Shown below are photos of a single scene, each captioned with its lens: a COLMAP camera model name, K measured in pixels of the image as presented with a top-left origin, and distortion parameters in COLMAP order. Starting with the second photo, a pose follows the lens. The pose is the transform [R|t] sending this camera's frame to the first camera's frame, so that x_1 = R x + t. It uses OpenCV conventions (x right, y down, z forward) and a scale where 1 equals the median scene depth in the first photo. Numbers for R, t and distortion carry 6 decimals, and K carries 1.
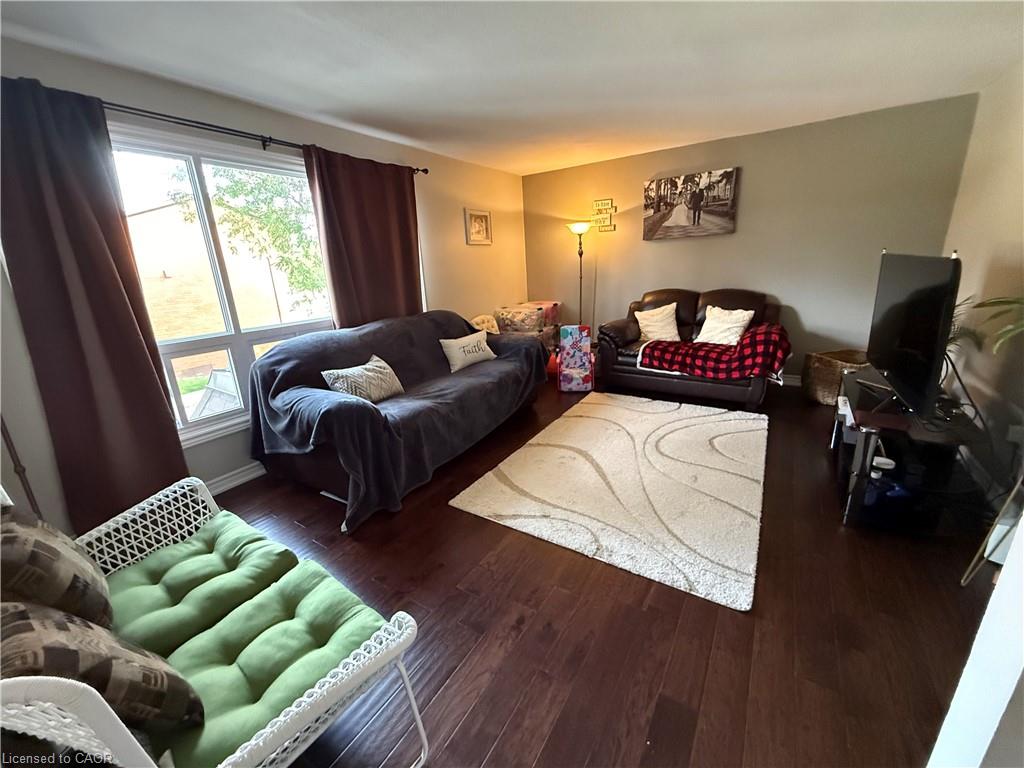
lens RADIAL K [[407.8, 0, 510.4], [0, 407.8, 381.9], [0, 0, 1]] dist [0.001450, -0.000201]
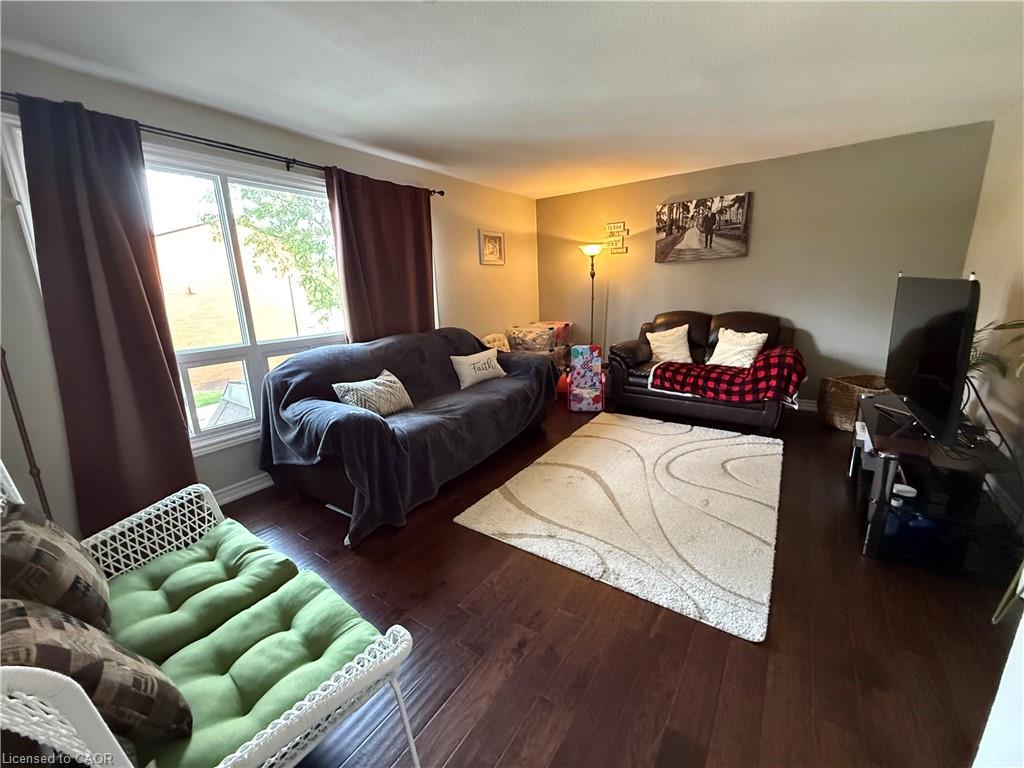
lens RADIAL K [[407.8, 0, 510.4], [0, 407.8, 381.9], [0, 0, 1]] dist [0.001450, -0.000201]
pose [[0.999340, 0.021814, -0.029049, 0.008118], [-0.023275, 0.998431, -0.050925, 0.011388], [0.027893, 0.051568, 0.998280, 0.001798]]
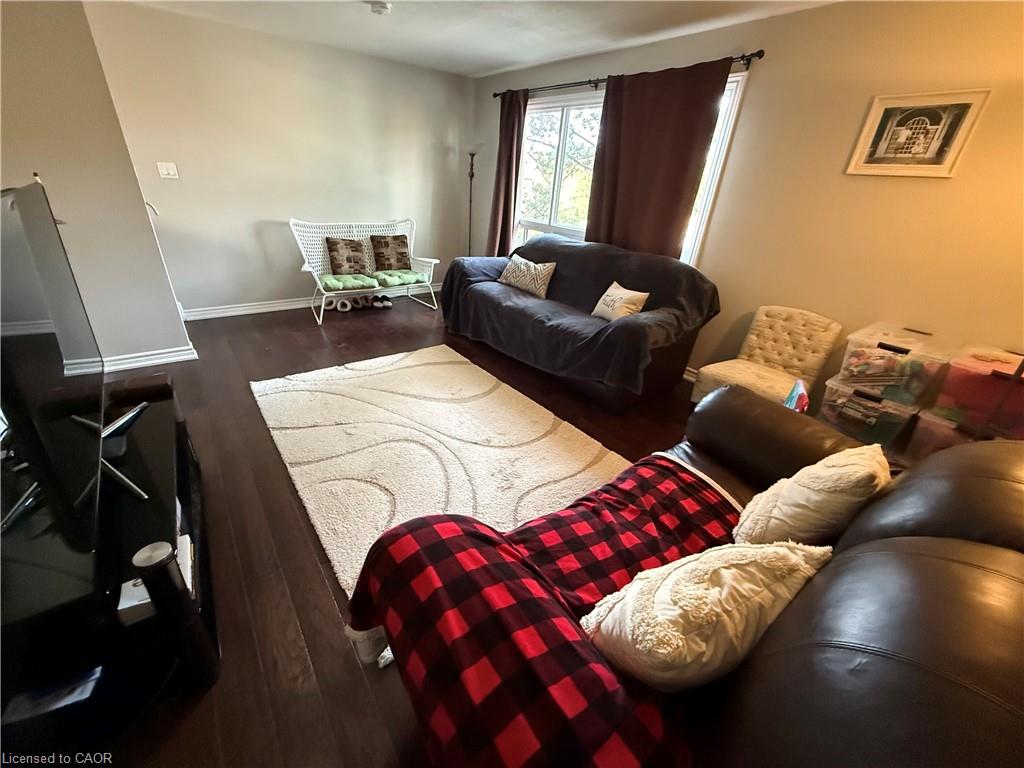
lens RADIAL K [[407.8, 0, 510.4], [0, 407.8, 381.9], [0, 0, 1]] dist [0.001450, -0.000201]
pose [[-0.322856, 0.450328, -0.832447, 1.125132], [-0.314790, 0.778380, 0.543168, -0.517849], [0.892564, 0.437411, -0.109546, 1.464487]]
